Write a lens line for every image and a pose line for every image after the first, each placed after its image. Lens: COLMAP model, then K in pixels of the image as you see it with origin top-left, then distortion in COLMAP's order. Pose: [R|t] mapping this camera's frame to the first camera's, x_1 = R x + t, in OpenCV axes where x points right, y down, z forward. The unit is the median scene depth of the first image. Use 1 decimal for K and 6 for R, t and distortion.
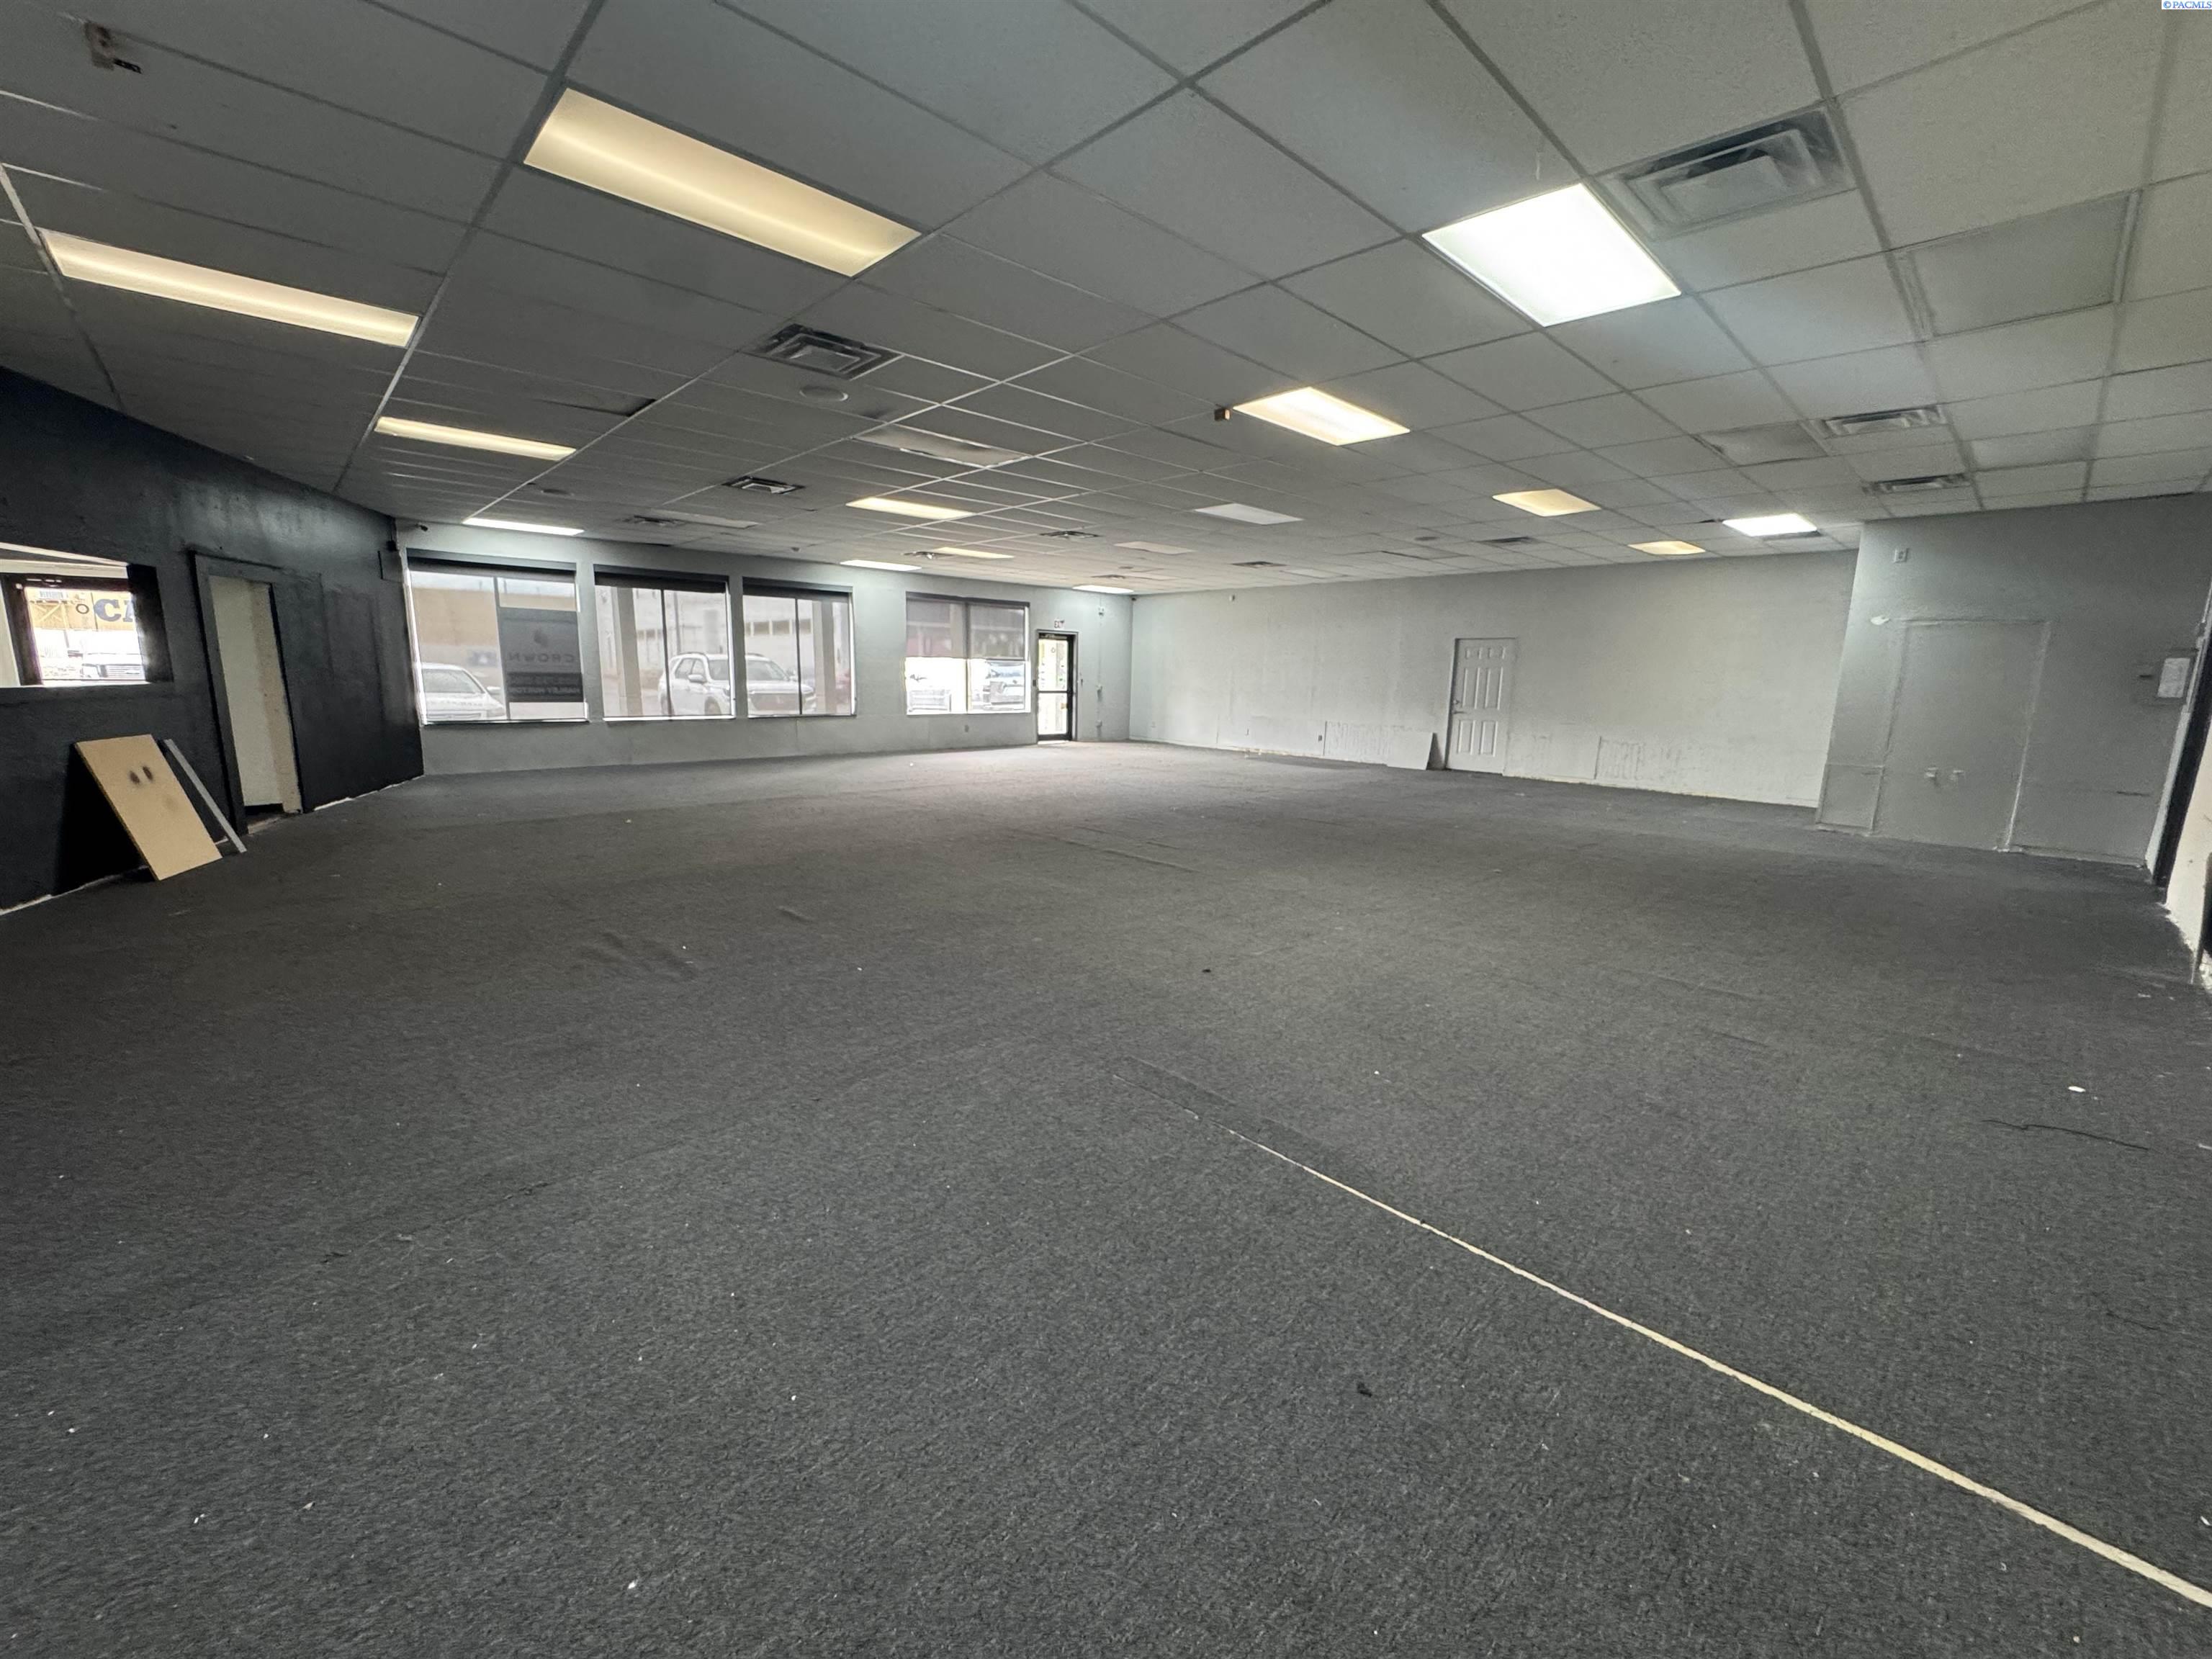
lens RADIAL K [[886.4, 0, 1106.0], [0, 886.4, 829.5], [0, 0, 1]] dist [-0.002464, -0.000607]
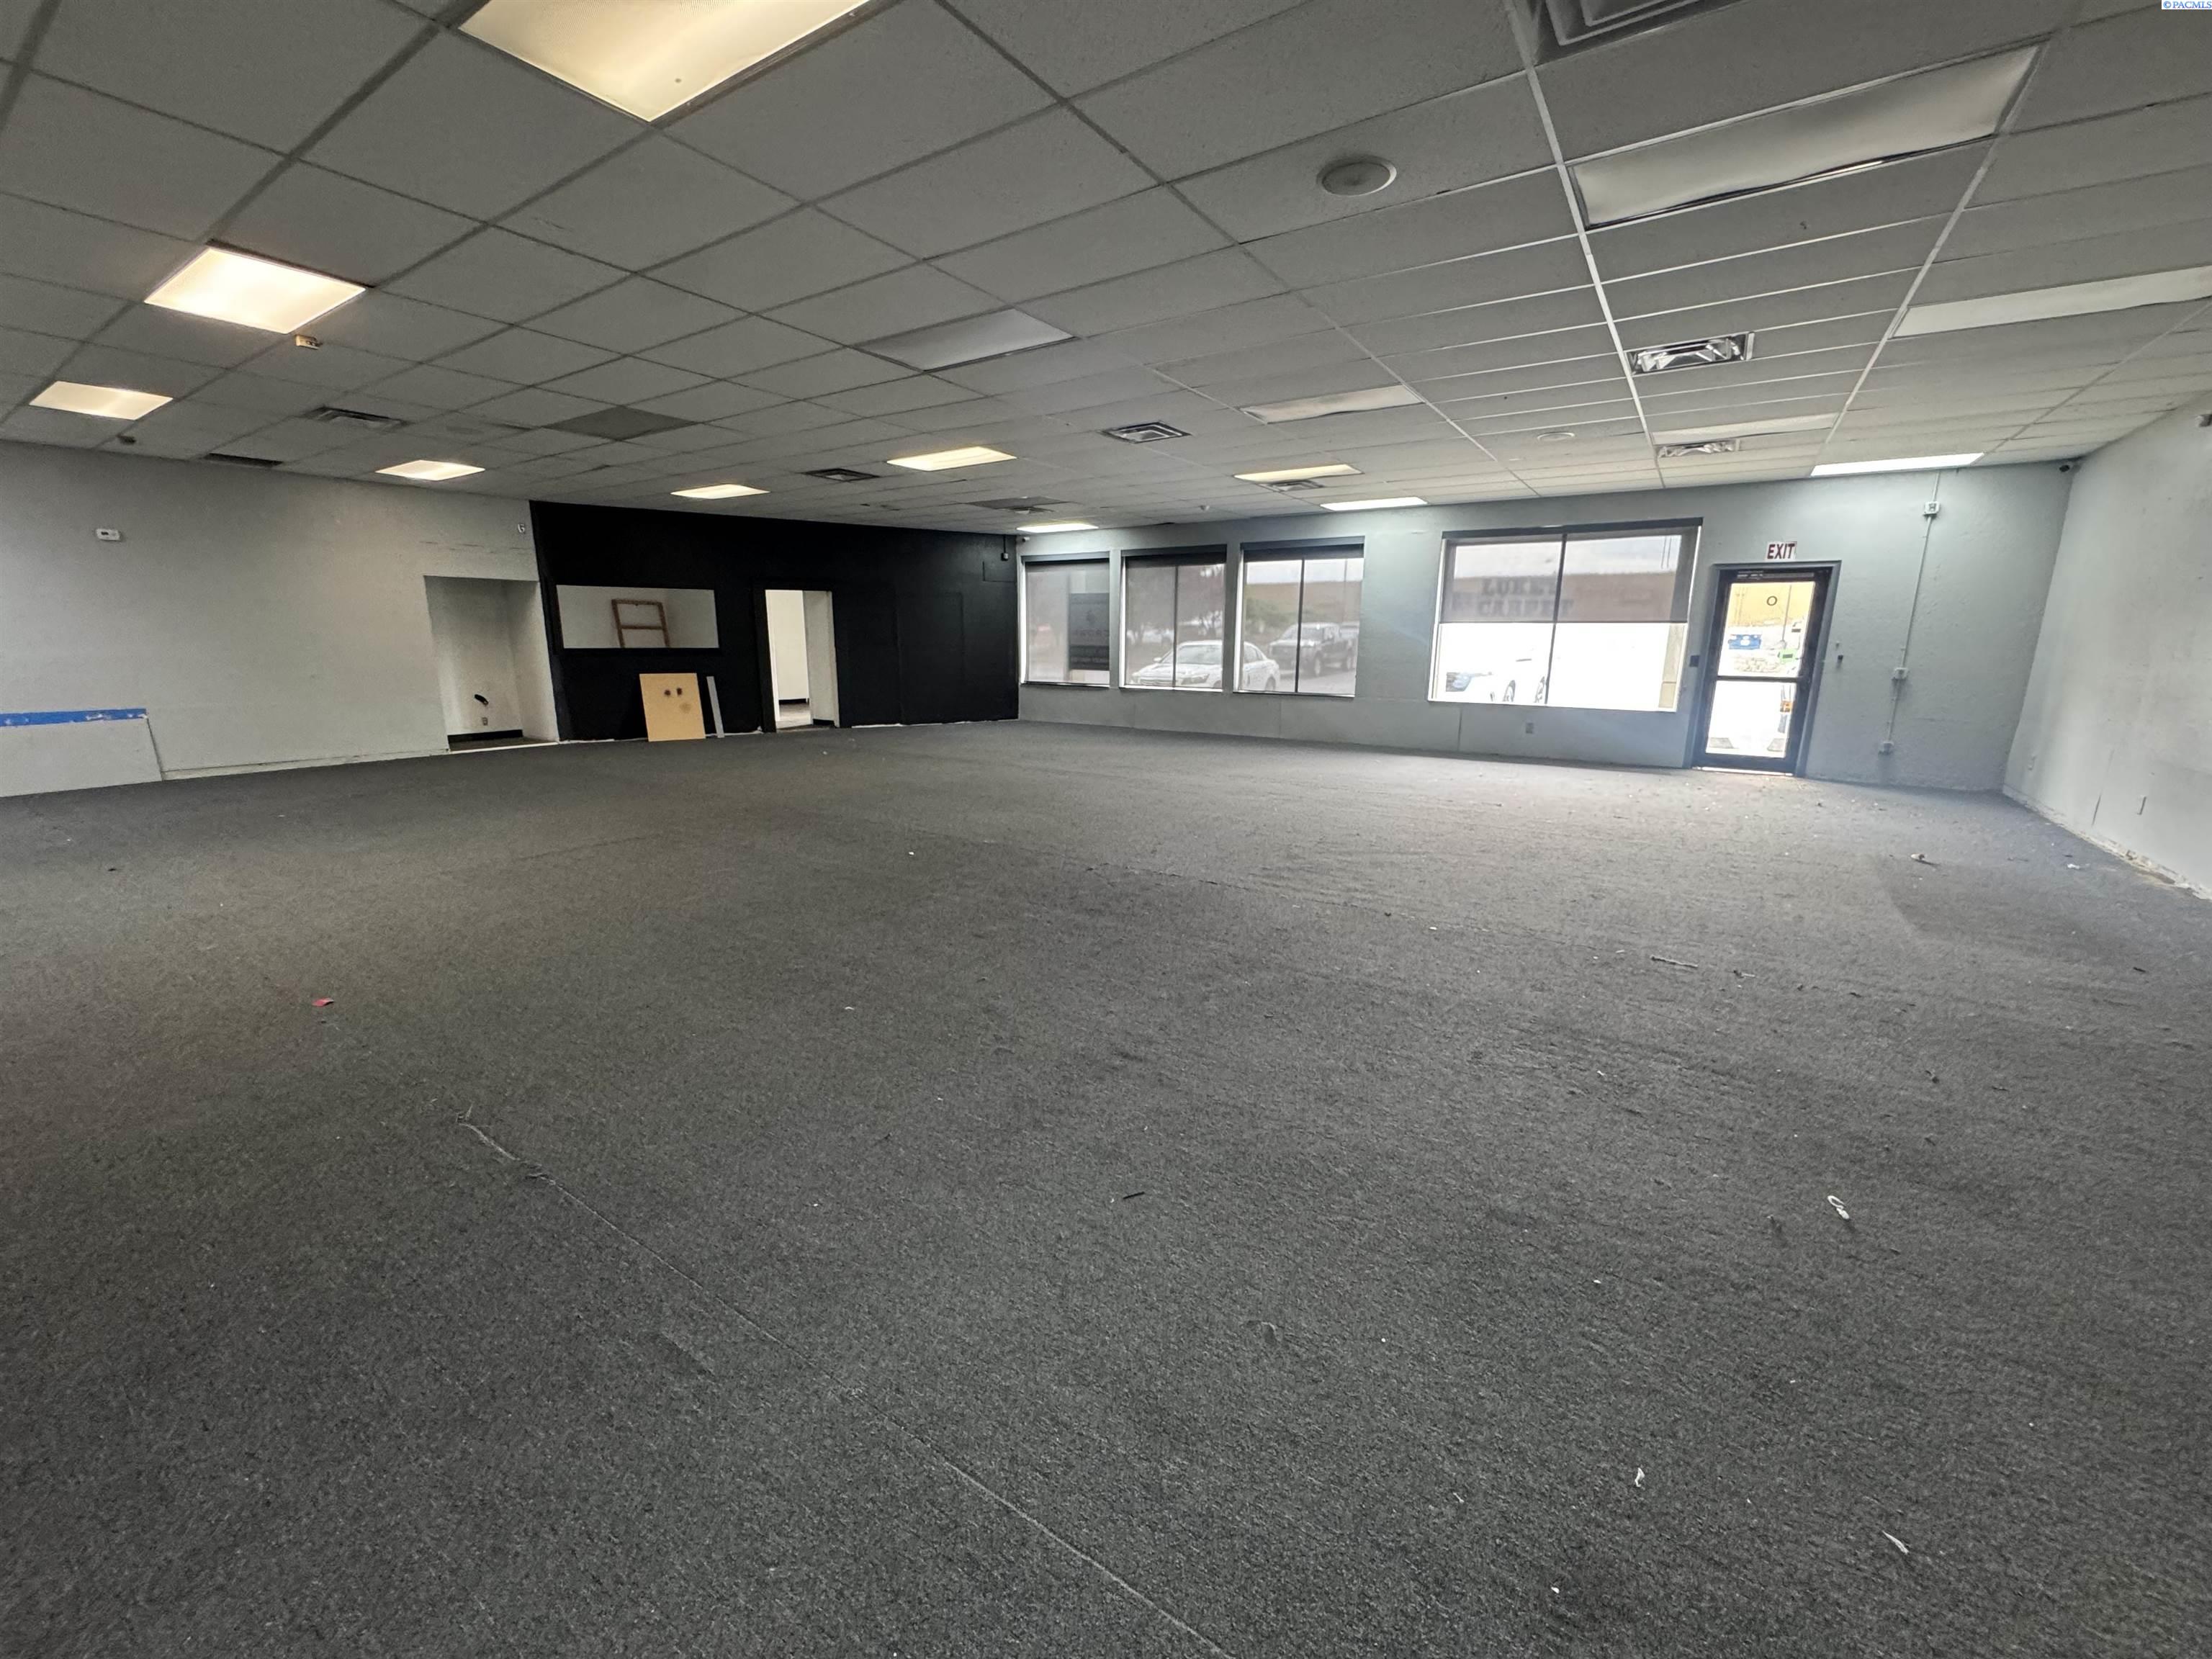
lens RADIAL K [[886.4, 0, 1106.0], [0, 886.4, 829.5], [0, 0, 1]] dist [-0.002464, -0.000607]
pose [[0.214548, 0.188239, -0.958402, 0.496527], [-0.173565, 0.972983, 0.152248, -0.101308], [0.961168, 0.133680, 0.241423, 0.639487]]
